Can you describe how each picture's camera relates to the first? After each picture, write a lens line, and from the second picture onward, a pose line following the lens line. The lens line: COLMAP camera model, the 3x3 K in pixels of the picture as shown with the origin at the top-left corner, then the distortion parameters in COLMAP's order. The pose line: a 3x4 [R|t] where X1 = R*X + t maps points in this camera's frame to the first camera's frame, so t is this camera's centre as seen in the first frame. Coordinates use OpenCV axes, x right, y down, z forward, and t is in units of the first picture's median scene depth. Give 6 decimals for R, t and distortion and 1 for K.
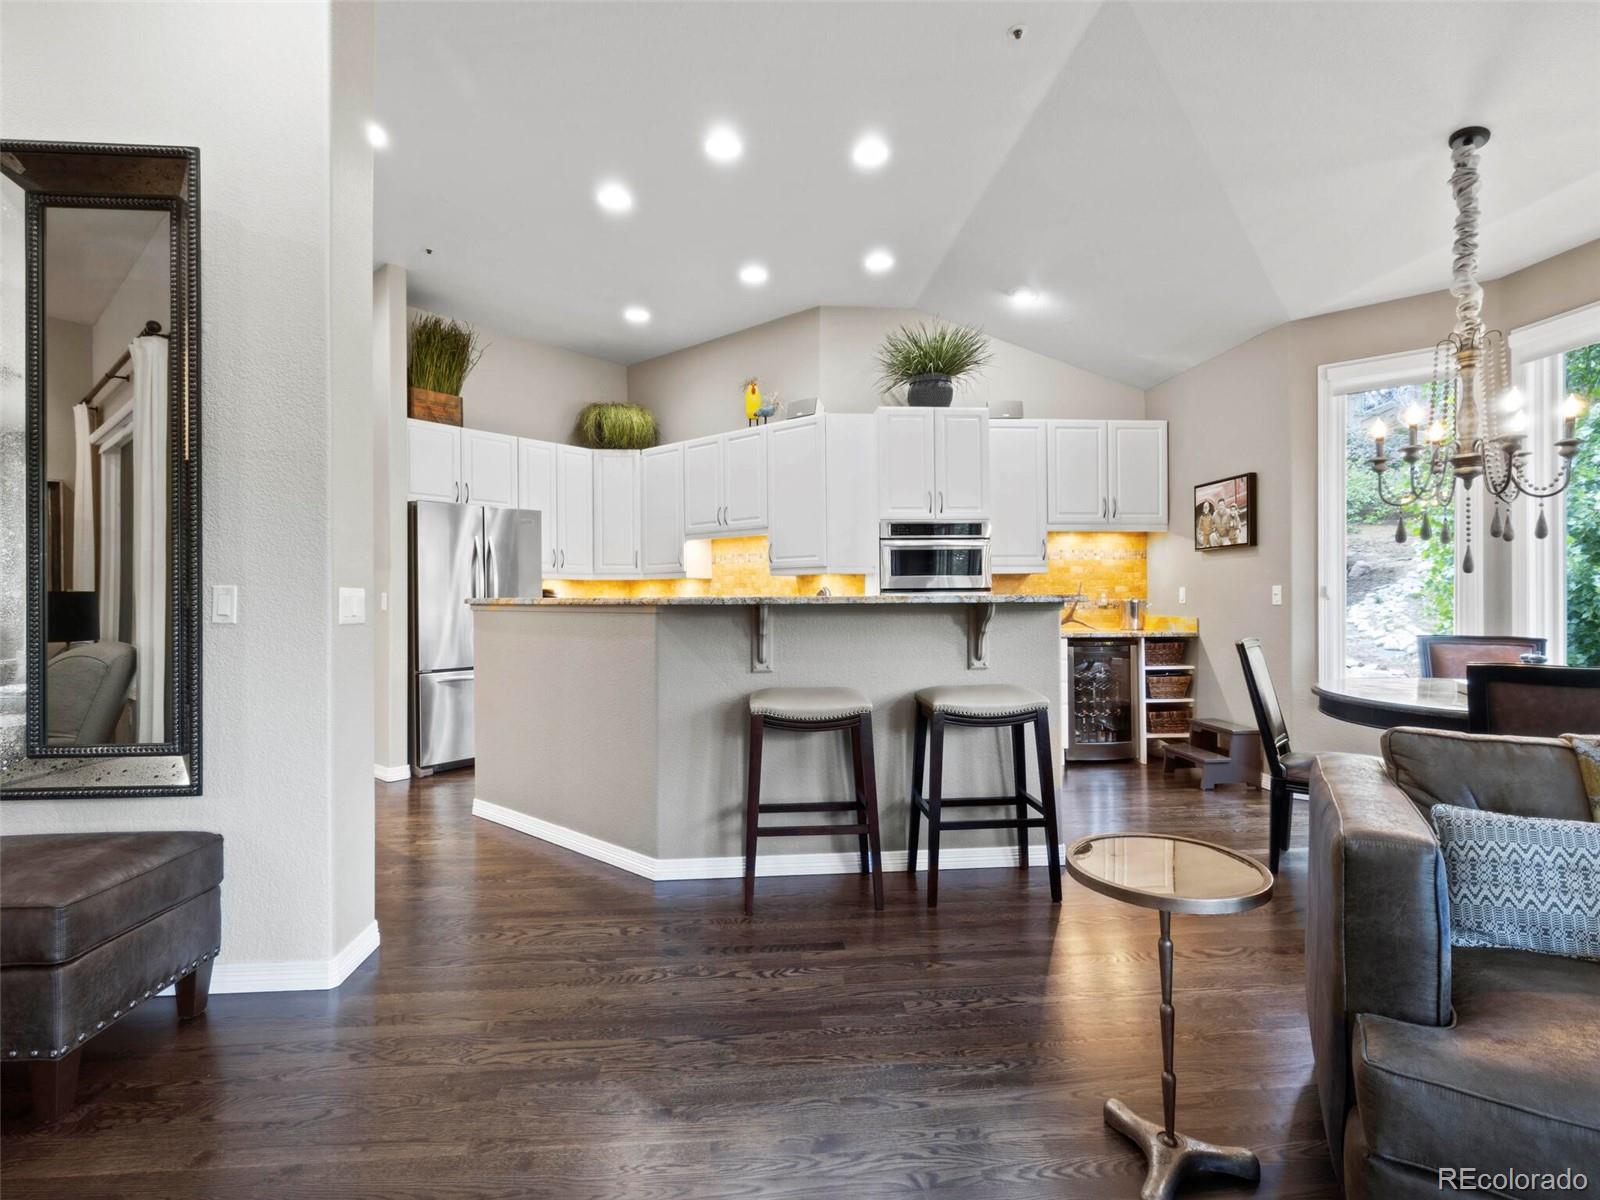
lens RADIAL K [[762.1, 0, 800.0], [0, 762.1, 600.0], [0, 0, 1]] dist [-0.002204, -0.000216]
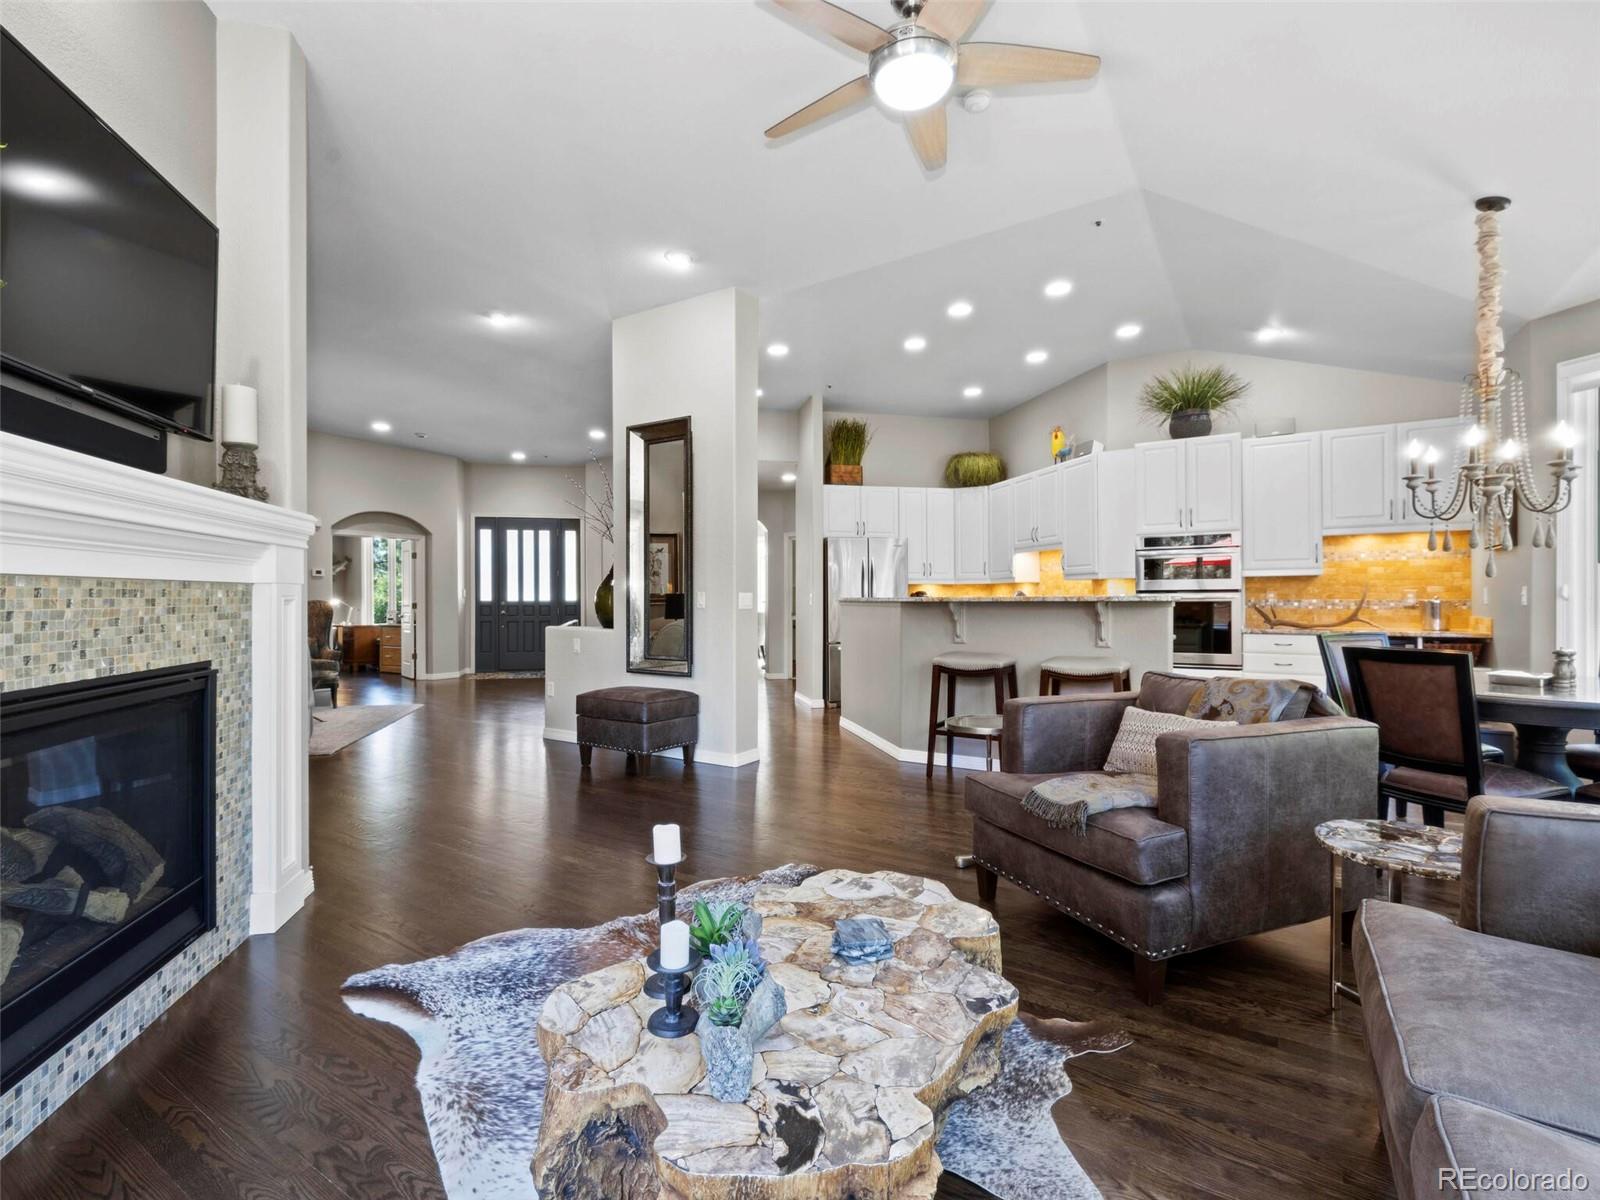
lens RADIAL K [[752.4, 0, 794.7], [0, 752.4, 593.7], [0, 0, 1]] dist [-0.002571, -0.000365]
pose [[0.794209, -0.001150, -0.607643, 0.377661], [-0.003344, 0.999975, -0.006263, 0.000270], [0.607635, 0.007006, 0.794185, -0.288029]]
